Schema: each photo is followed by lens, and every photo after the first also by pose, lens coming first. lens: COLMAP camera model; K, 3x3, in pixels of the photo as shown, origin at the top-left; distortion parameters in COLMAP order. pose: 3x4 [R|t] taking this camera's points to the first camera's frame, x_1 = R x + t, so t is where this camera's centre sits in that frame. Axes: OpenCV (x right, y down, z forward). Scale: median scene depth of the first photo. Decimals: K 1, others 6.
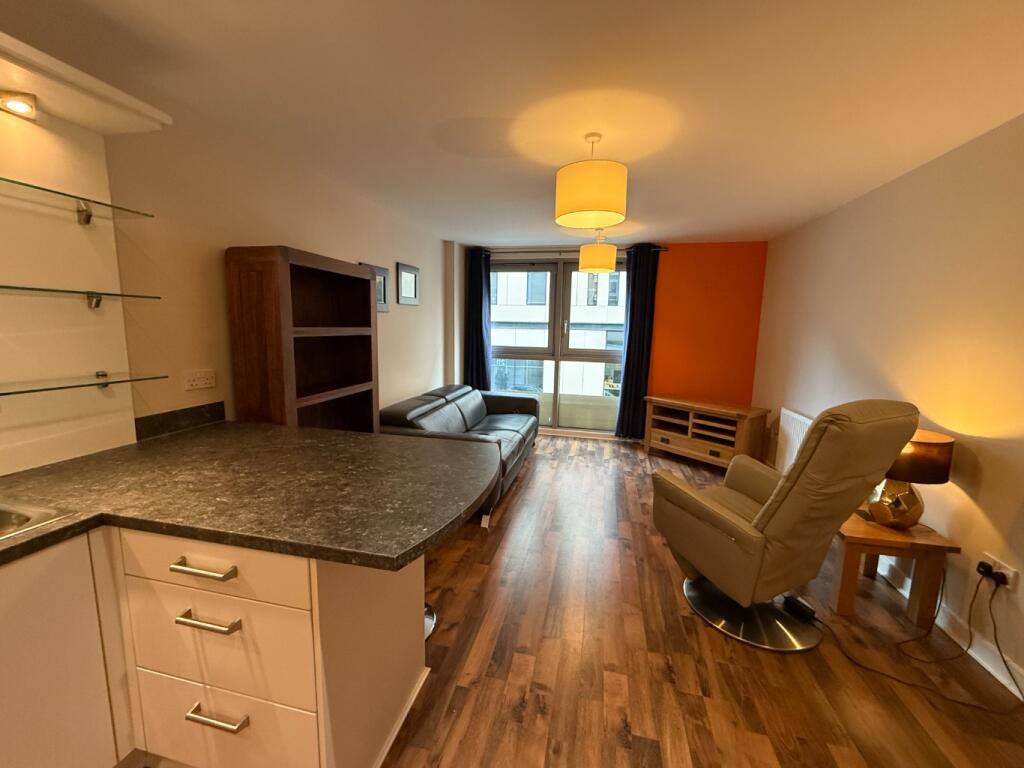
lens RADIAL K [[408.8, 0, 507.1], [0, 408.8, 383.5], [0, 0, 1]] dist [-0.000796, -0.000139]
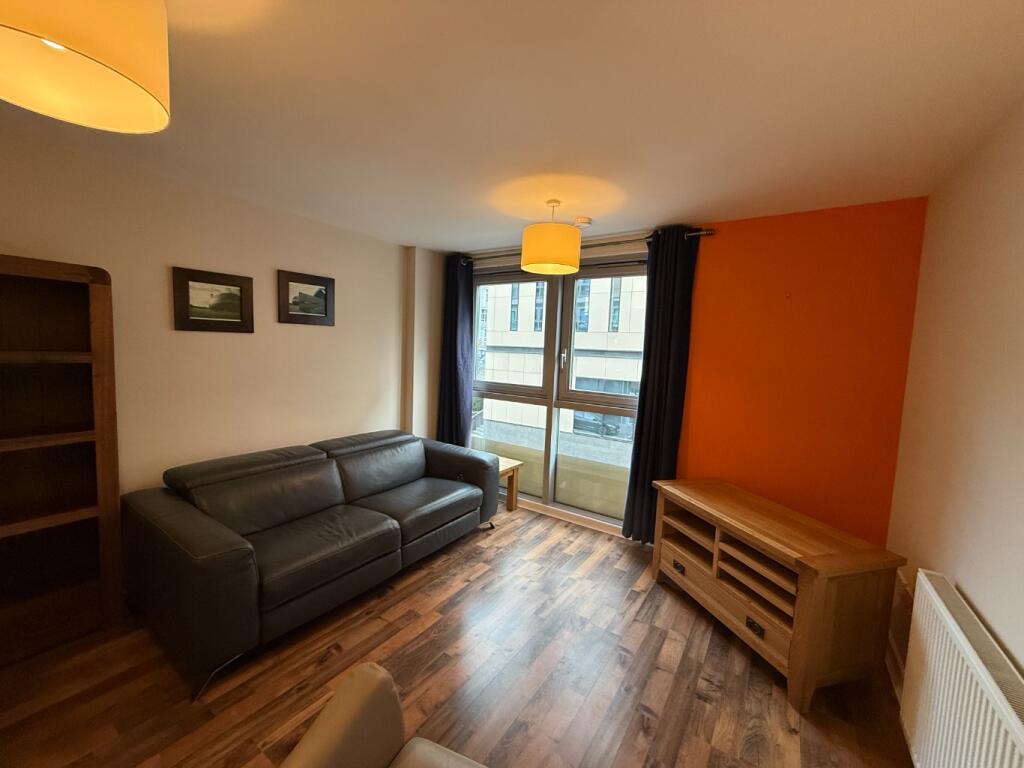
lens RADIAL K [[407.8, 0, 507.4], [0, 407.8, 381.9], [0, 0, 1]] dist [0.000396, 0.000033]
pose [[0.931775, 0.045423, -0.360183, 0.337414], [-0.070500, 0.995894, -0.056786, -0.058825], [0.356125, 0.078304, 0.931152, 0.362684]]
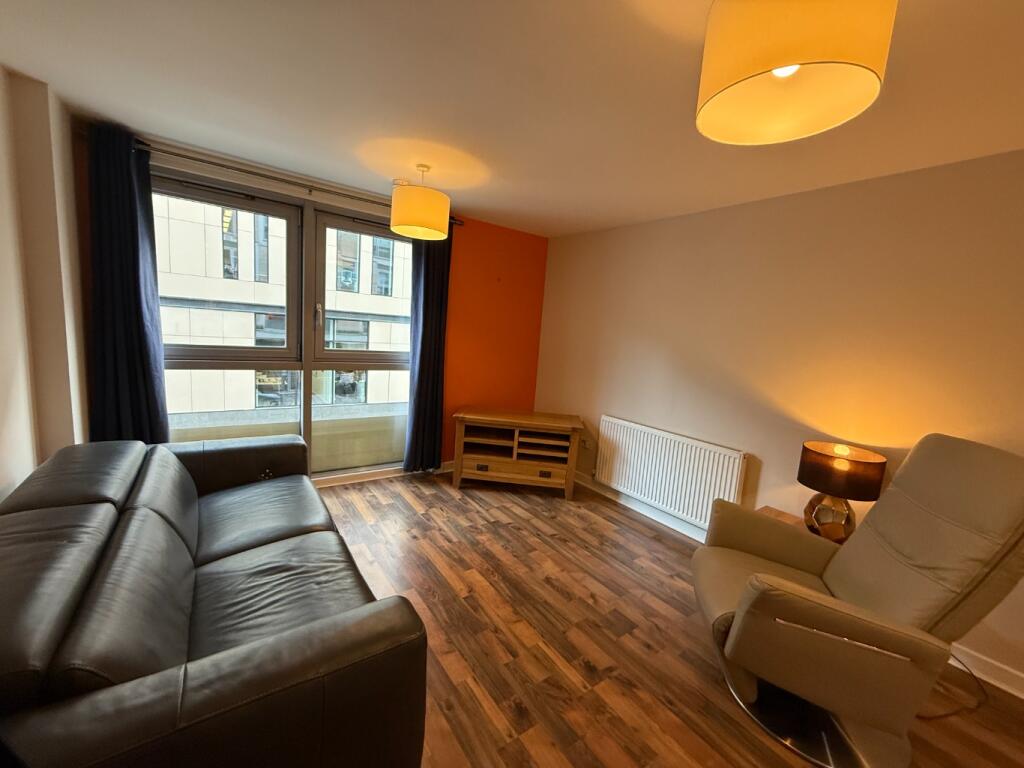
lens RADIAL K [[408.8, 0, 507.1], [0, 408.8, 383.5], [0, 0, 1]] dist [-0.000796, -0.000139]
pose [[0.664471, -0.071509, 0.743884, -0.151736], [0.044349, 0.997430, 0.056267, -0.062492], [-0.745996, -0.004397, 0.665935, 0.412814]]
